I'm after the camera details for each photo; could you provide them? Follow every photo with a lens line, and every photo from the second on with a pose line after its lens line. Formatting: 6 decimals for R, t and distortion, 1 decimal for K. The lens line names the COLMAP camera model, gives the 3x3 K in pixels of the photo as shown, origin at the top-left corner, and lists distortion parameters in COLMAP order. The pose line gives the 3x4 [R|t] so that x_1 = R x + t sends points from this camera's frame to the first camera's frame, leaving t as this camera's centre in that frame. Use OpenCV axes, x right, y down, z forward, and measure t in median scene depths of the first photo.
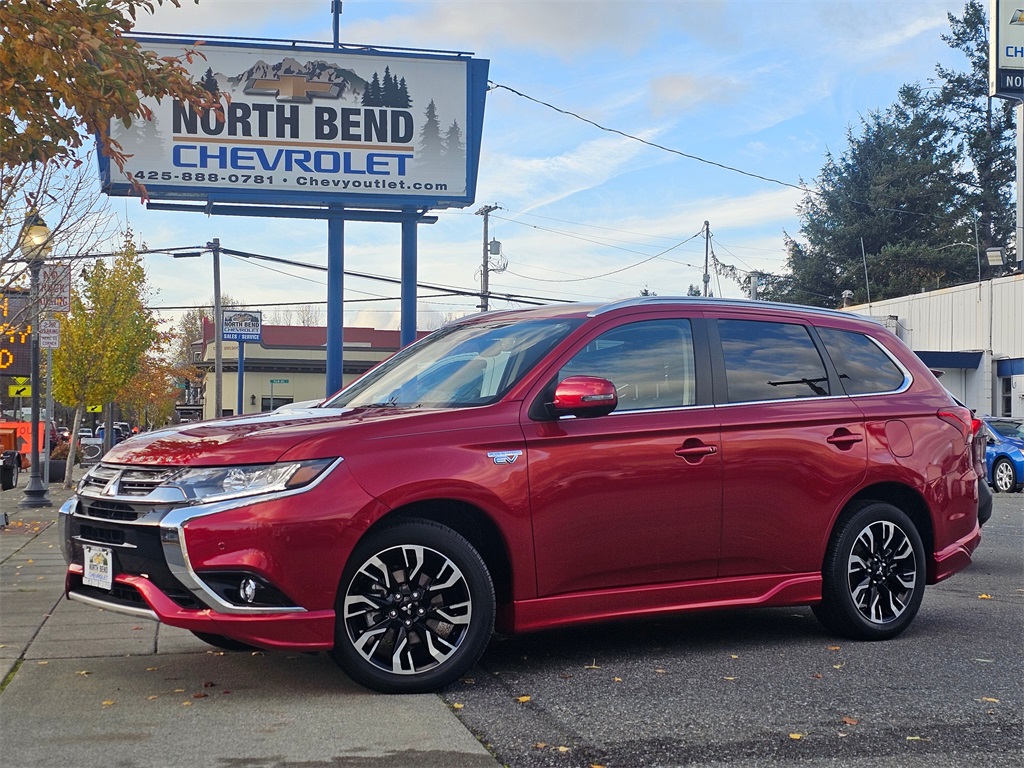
lens RADIAL K [[1644.2, 0, 476.6], [0, 1644.2, 378.4], [0, 0, 1]] dist [0.179845, -0.625801]
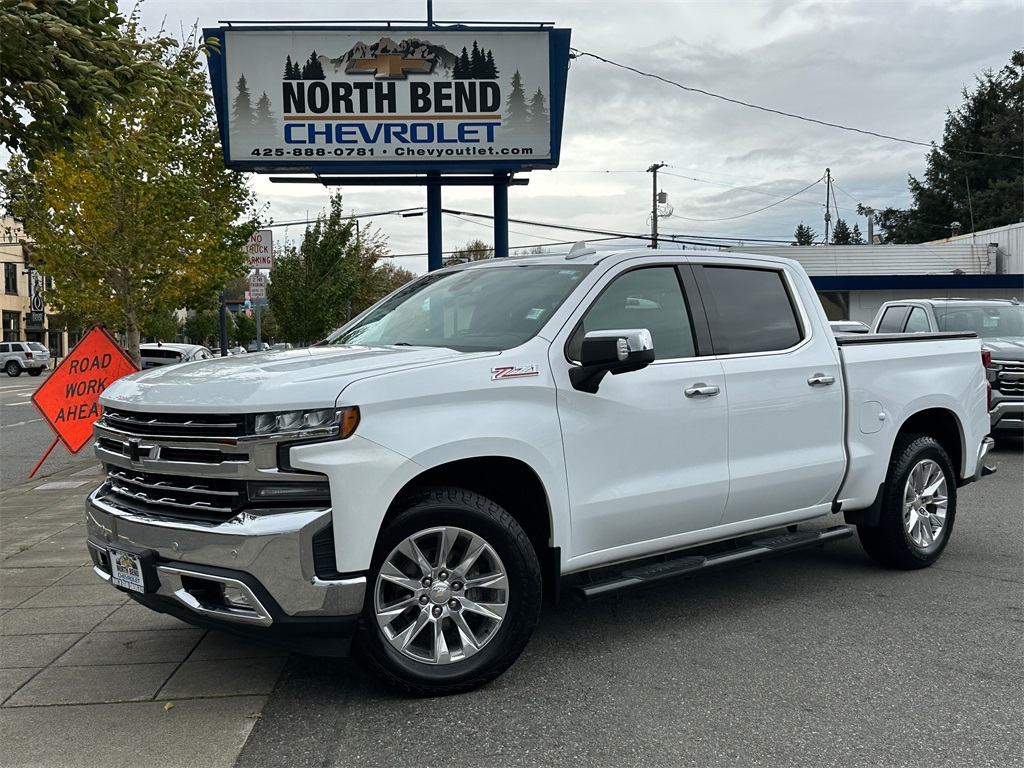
lens RADIAL K [[1159.7, 0, 511.0], [0, 1159.7, 379.4], [0, 0, 1]] dist [0.168594, -0.377209]
pose [[0.987030, -0.015066, -0.159828, 0.089708], [0.026963, 0.997002, 0.072529, -0.022128], [0.158256, -0.075898, 0.984477, 0.228608]]
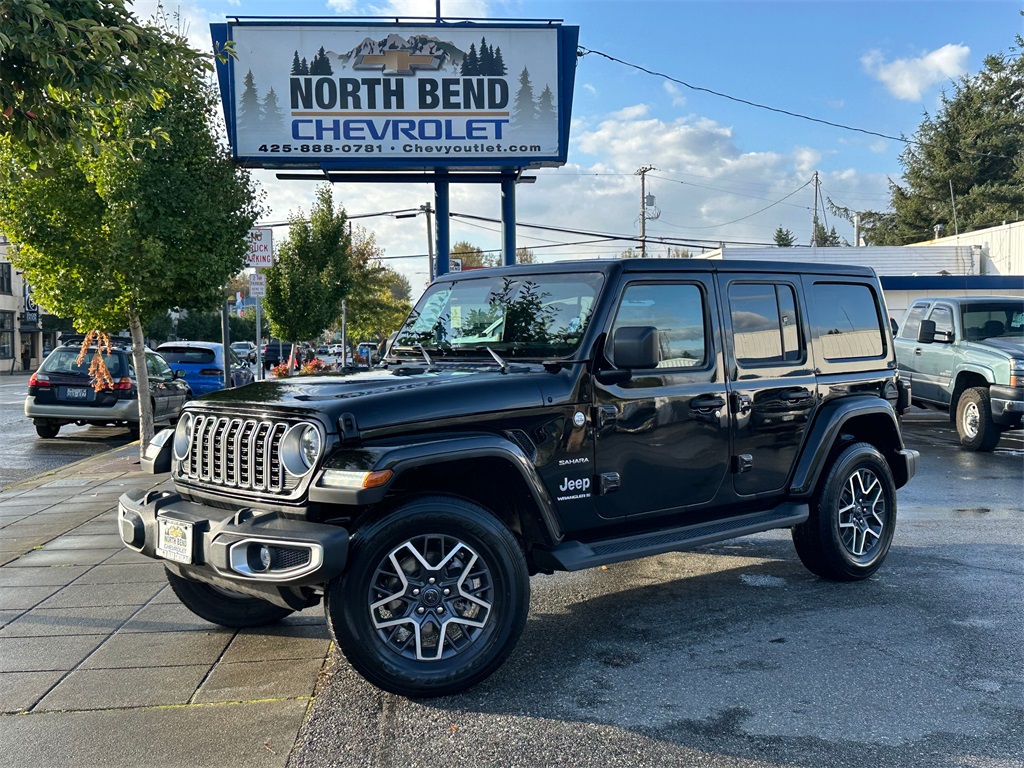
lens RADIAL K [[1130.5, 0, 512.8], [0, 1130.5, 384.2], [0, 0, 1]] dist [0.167799, -0.374000]
pose [[0.989803, -0.013605, -0.141793, 0.068820], [0.024688, 0.996748, 0.076703, -0.019011], [0.140289, -0.079422, 0.986920, 0.244444]]
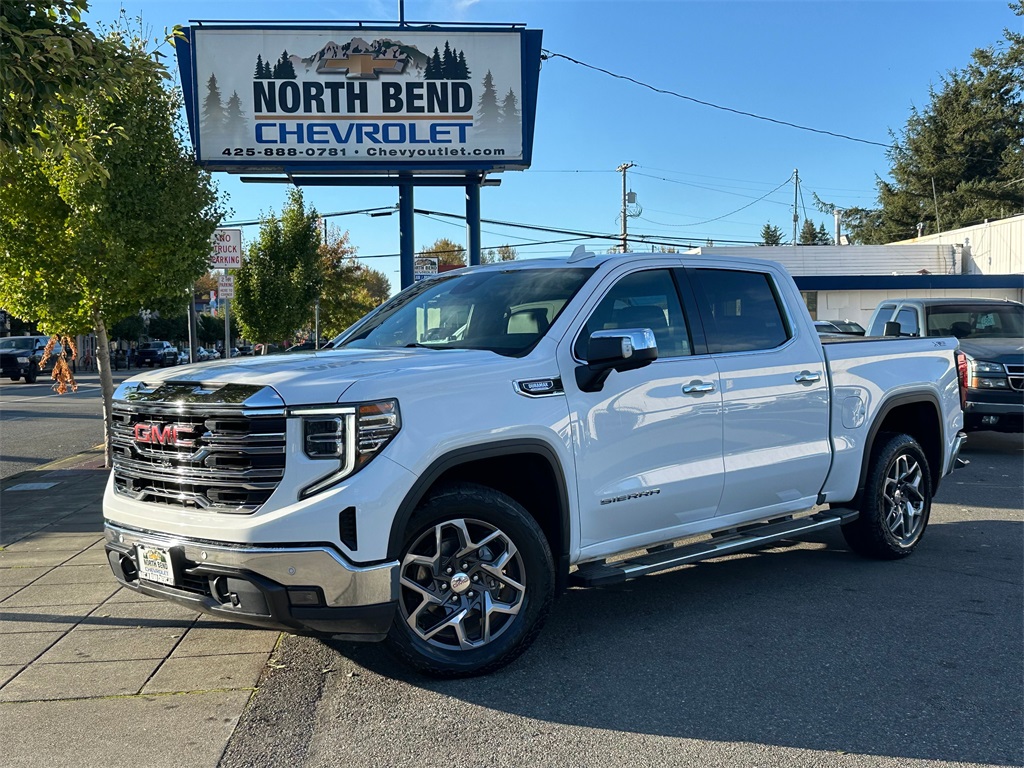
lens RADIAL K [[1169.3, 0, 508.8], [0, 1169.3, 387.9], [0, 0, 1]] dist [0.172661, -0.393157]
pose [[0.990773, -0.015680, -0.134621, 0.088048], [0.026636, 0.996441, 0.079973, -0.022652], [0.132888, -0.082821, 0.987665, 0.218703]]
